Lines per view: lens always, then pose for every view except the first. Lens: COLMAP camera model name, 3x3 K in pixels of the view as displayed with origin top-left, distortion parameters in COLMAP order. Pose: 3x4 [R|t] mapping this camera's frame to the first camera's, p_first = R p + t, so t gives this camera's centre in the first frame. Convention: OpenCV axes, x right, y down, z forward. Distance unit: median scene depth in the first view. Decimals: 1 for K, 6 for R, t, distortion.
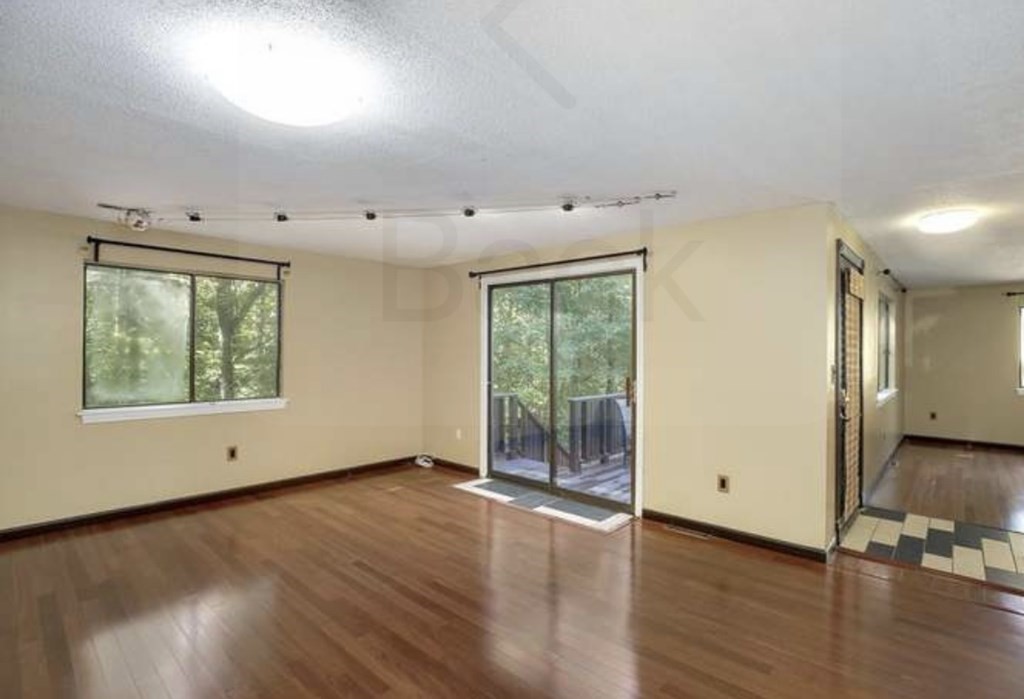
lens RADIAL K [[511.3, 0, 511.8], [0, 511.3, 350.1], [0, 0, 1]] dist [-0.003000, -0.000222]
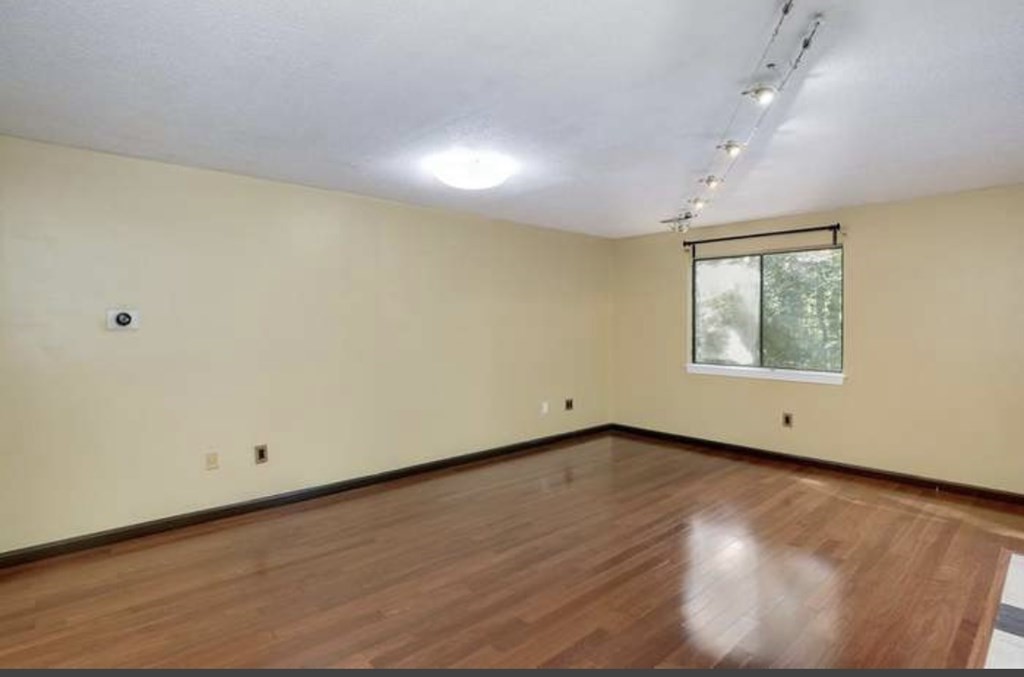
lens RADIAL K [[530.5, 0, 512.0], [0, 530.5, 337.6], [0, 0, 1]] dist [0.001820, 0.000251]
pose [[-0.044853, 0.040652, -0.998166, 0.644297], [0.012047, 0.999121, 0.040150, -0.019962], [0.998921, -0.010225, -0.045303, 0.552276]]
